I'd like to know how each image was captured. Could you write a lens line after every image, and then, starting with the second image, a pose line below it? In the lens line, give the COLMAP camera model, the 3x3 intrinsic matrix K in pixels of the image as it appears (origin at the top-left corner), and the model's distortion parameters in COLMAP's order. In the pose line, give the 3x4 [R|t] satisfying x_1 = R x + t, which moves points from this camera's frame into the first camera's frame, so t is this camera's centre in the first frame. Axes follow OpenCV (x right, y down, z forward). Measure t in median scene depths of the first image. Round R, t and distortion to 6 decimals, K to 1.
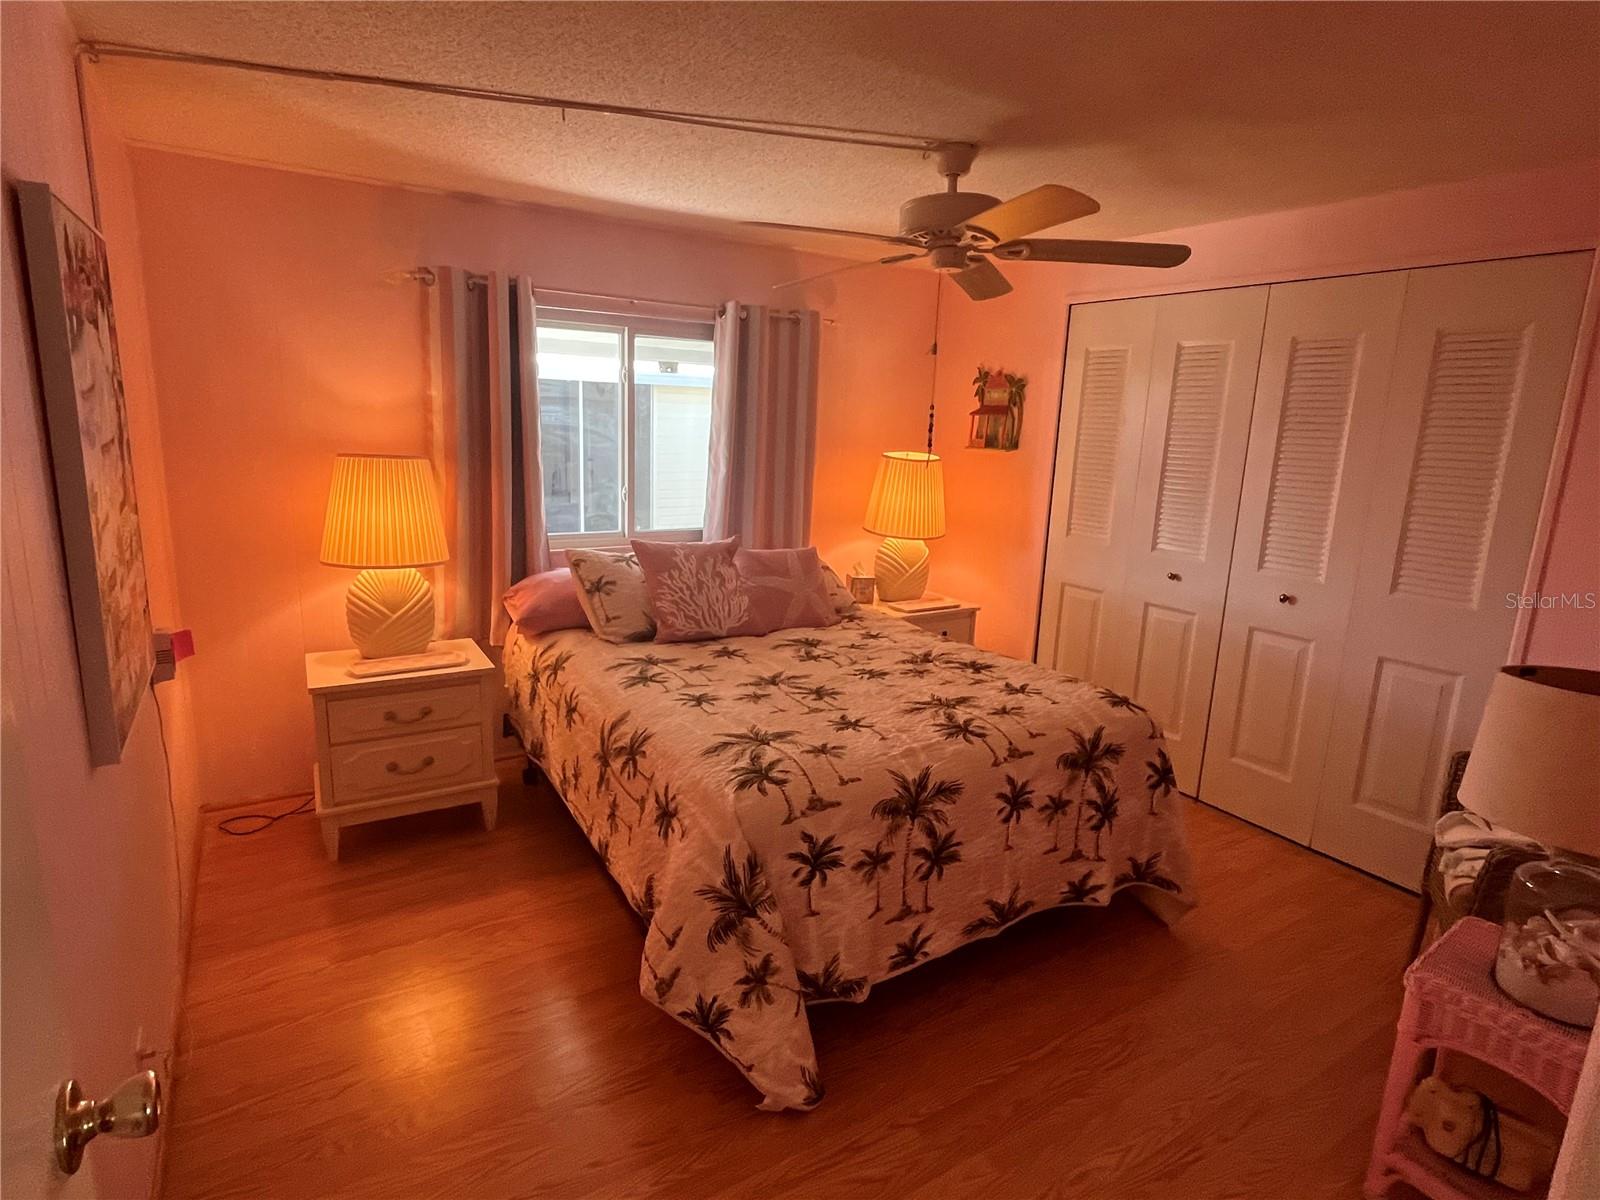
lens RADIAL K [[846.3, 0, 789.5], [0, 846.3, 596.1], [0, 0, 1]] dist [-0.003831, -0.000284]
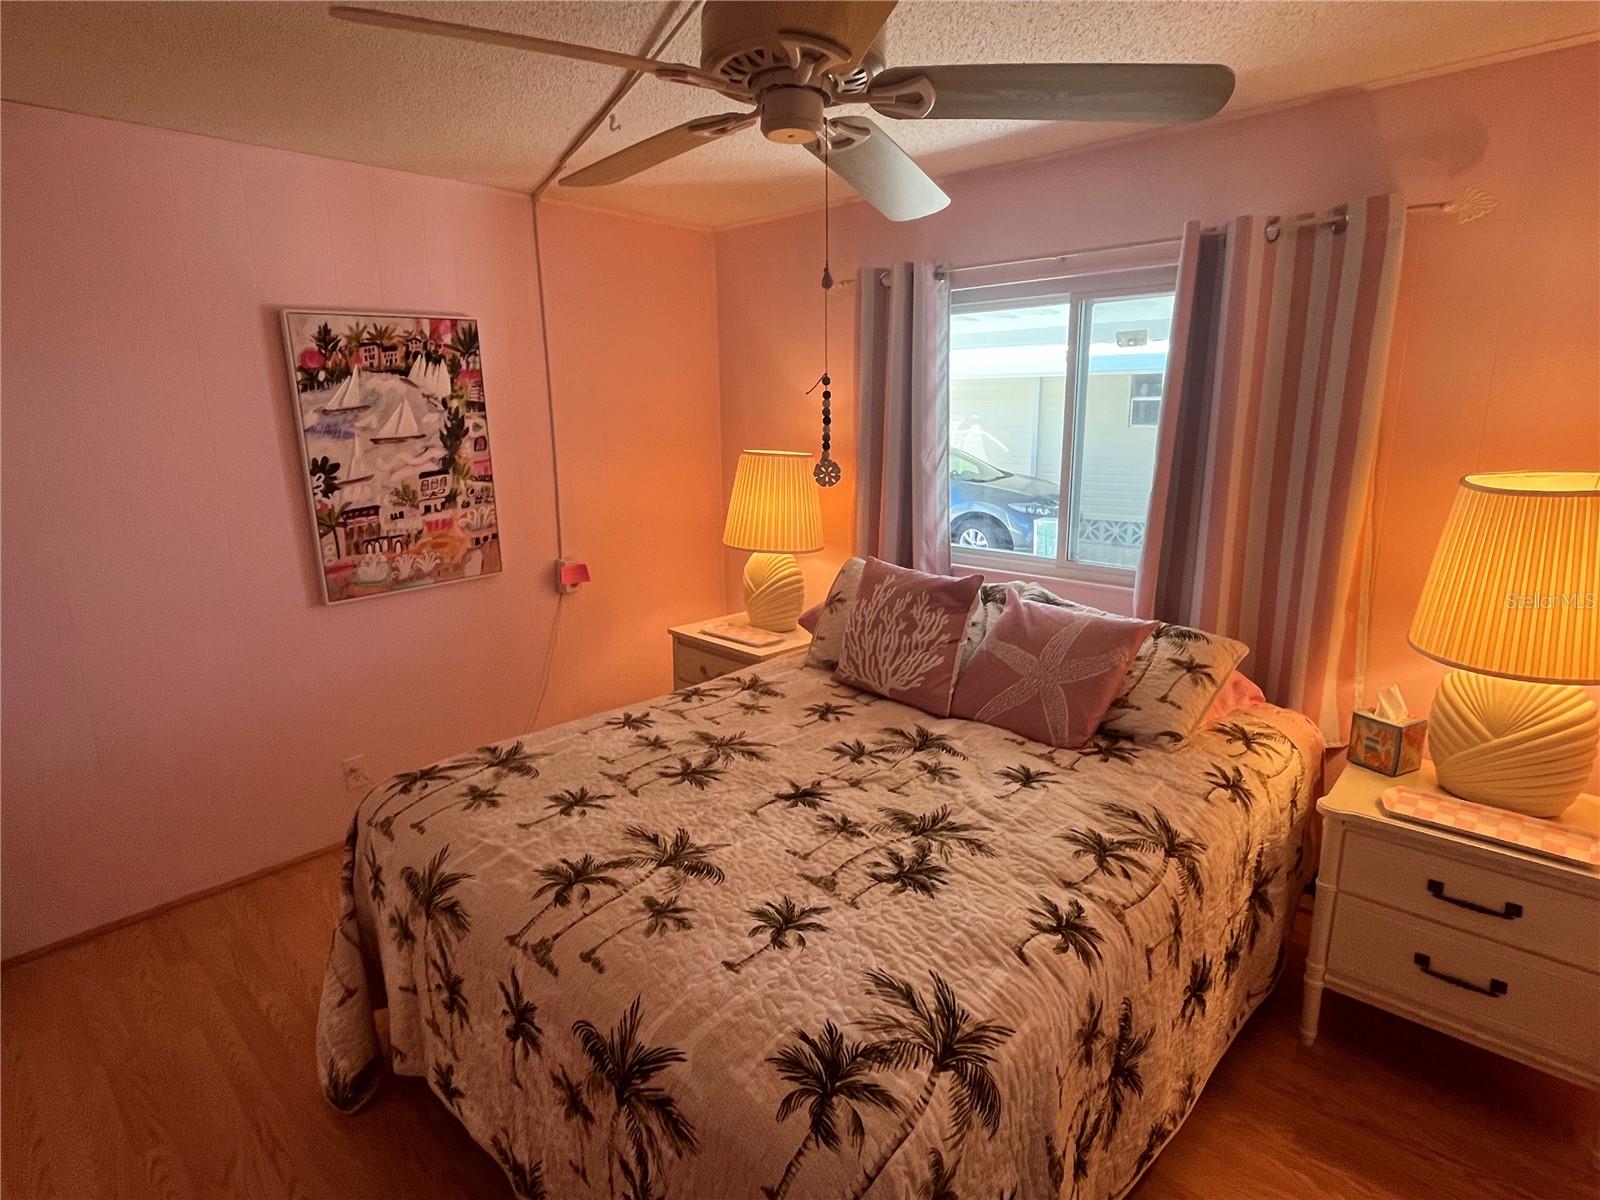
lens RADIAL K [[846.3, 0, 793.9], [0, 846.3, 592.2], [0, 0, 1]] dist [-0.003831, -0.000284]
pose [[0.254022, 0.171530, -0.951867, 0.706984], [-0.182851, 0.974918, 0.126887, -0.146269], [0.949757, 0.141817, 0.279015, 0.808547]]
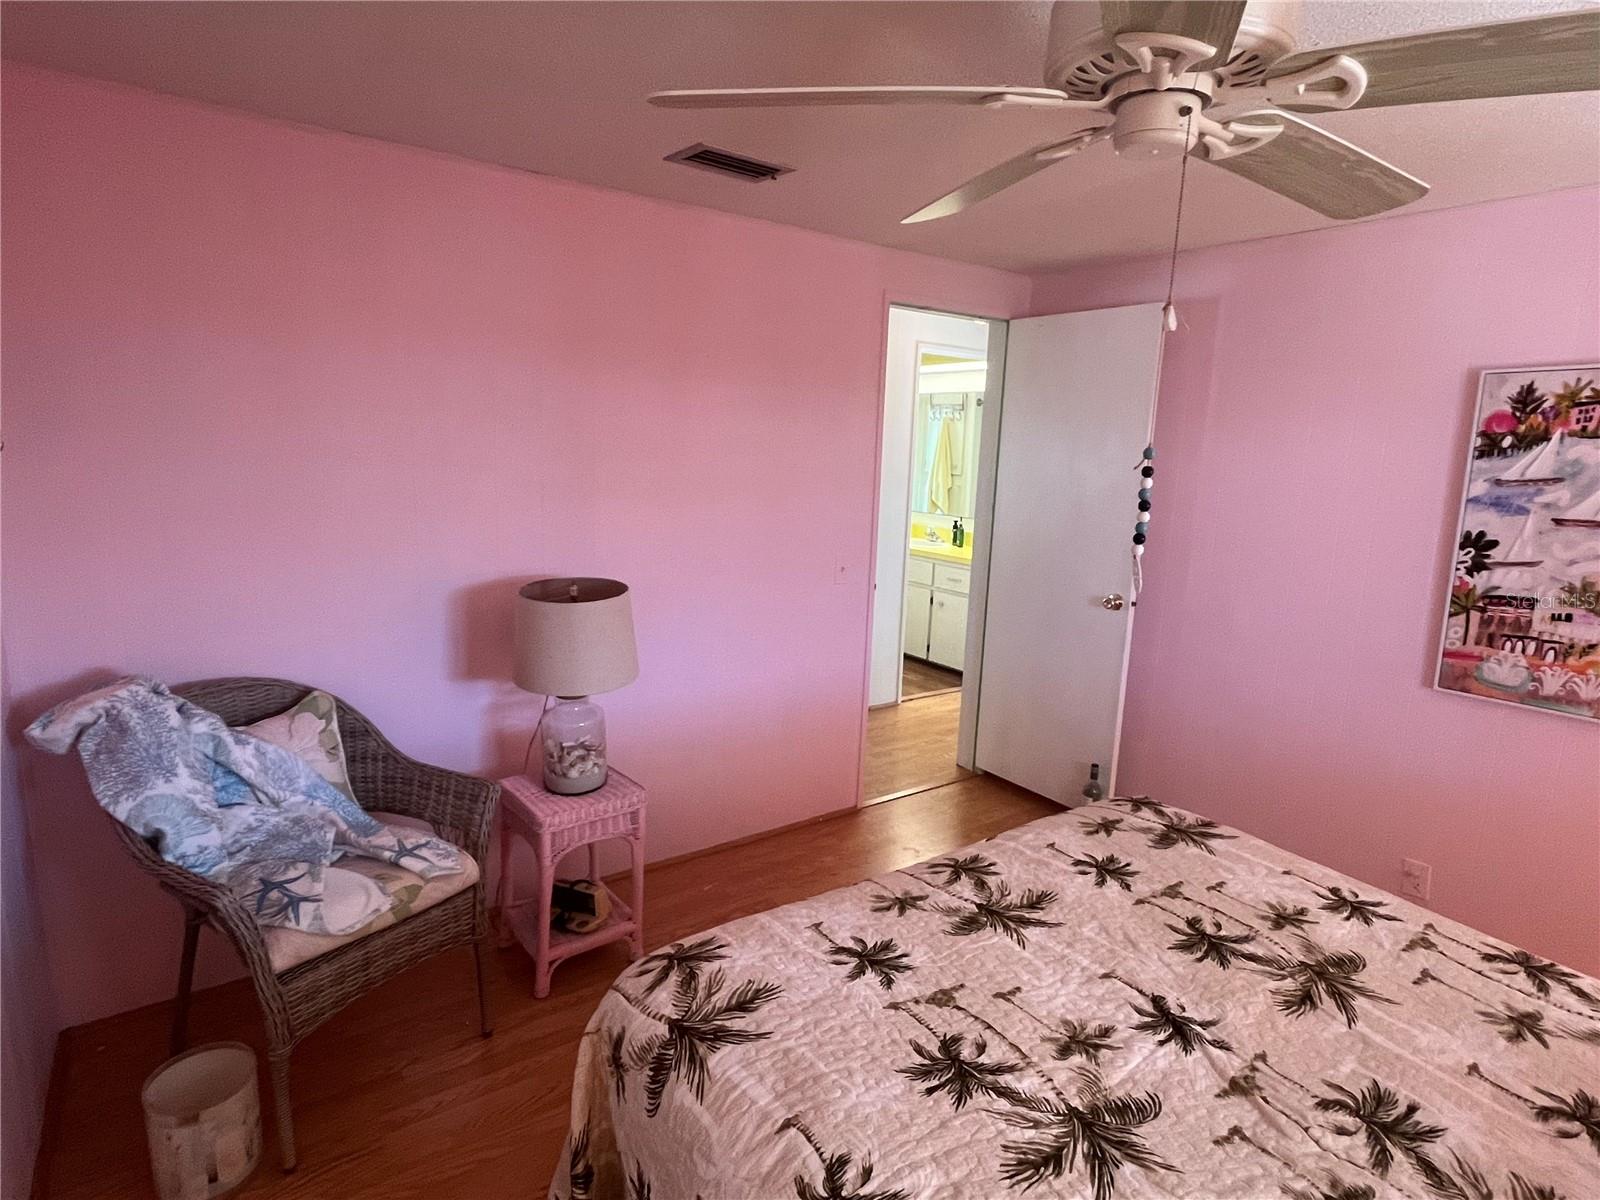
lens RADIAL K [[846.3, 0, 787.7], [0, 846.3, 591.7], [0, 0, 1]] dist [-0.003831, -0.000284]
pose [[-0.995744, -0.060620, -0.069425, 0.363851], [-0.082468, 0.922360, 0.377427, -0.293595], [0.041156, 0.381546, -0.923433, 1.364250]]
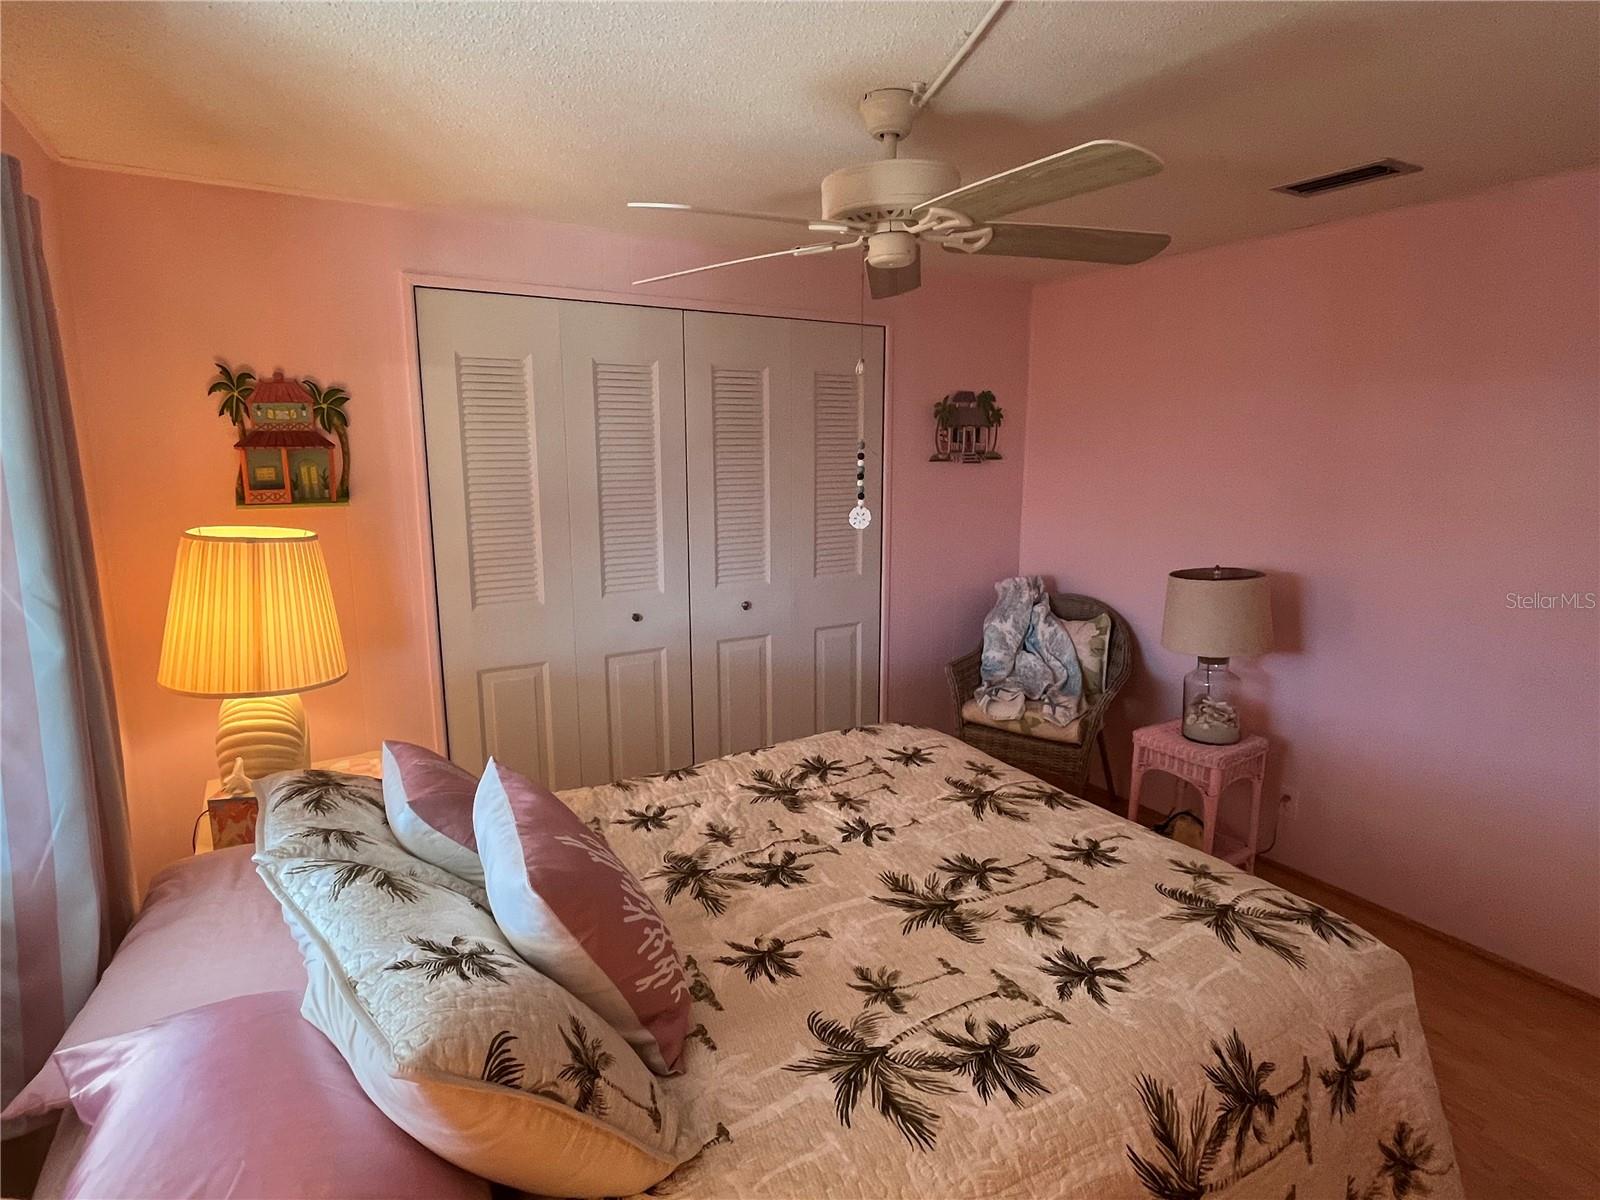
lens RADIAL K [[846.3, 0, 796.1], [0, 846.3, 596.6], [0, 0, 1]] dist [-0.003831, -0.000284]
pose [[0.023907, -0.209826, 0.977446, -0.551949], [0.212126, 0.956527, 0.200147, -0.246318], [-0.976950, 0.202556, 0.067378, 0.994536]]
